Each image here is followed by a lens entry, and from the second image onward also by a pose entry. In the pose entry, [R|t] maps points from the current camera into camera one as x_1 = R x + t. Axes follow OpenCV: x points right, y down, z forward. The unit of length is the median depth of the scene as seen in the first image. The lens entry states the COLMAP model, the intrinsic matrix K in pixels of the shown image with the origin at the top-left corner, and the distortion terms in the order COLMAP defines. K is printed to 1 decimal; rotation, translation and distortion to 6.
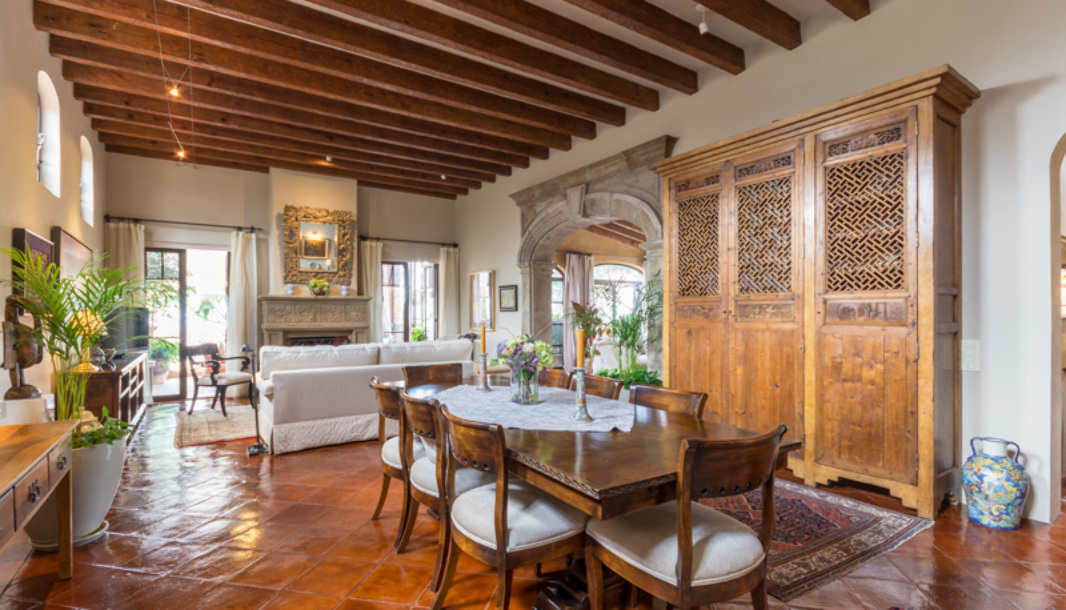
lens RADIAL K [[499.4, 0, 533.1], [0, 499.4, 308.7], [0, 0, 1]] dist [0.000106, 0.000008]
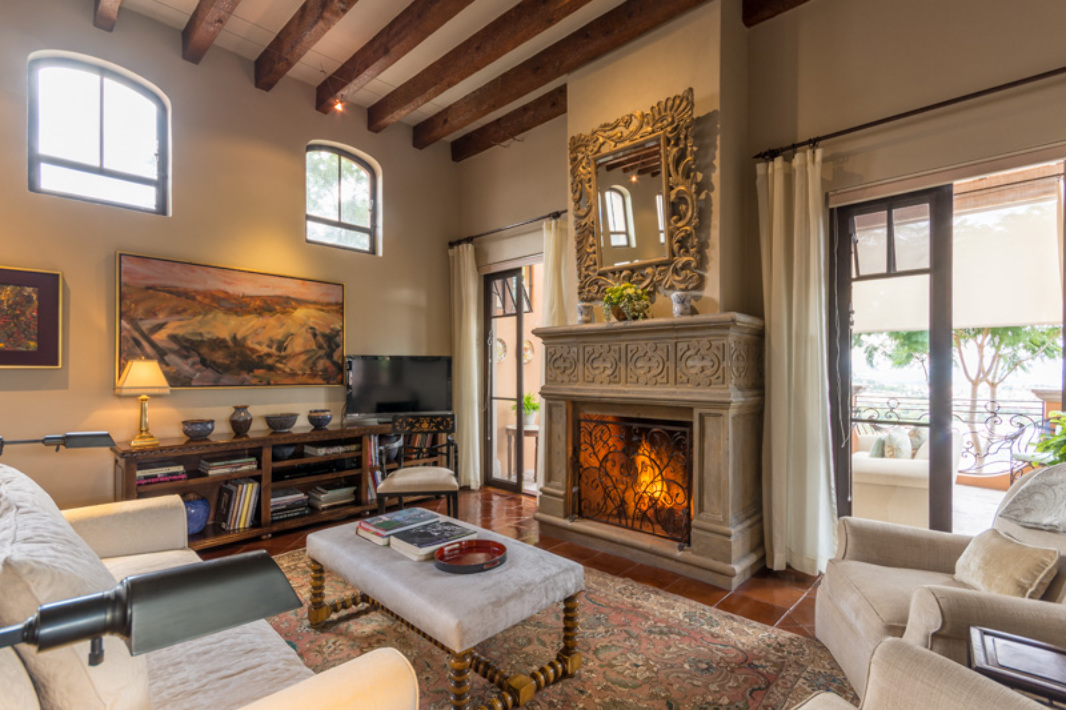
lens RADIAL K [[518.4, 0, 535.5], [0, 518.4, 362.9], [0, 0, 1]] dist [0.003359, 0.001453]
pose [[0.212384, -0.003223, -0.977181, -0.011713], [0.000996, 0.999995, -0.003082, 0.009811], [0.977186, -0.000319, 0.212386, 0.804544]]
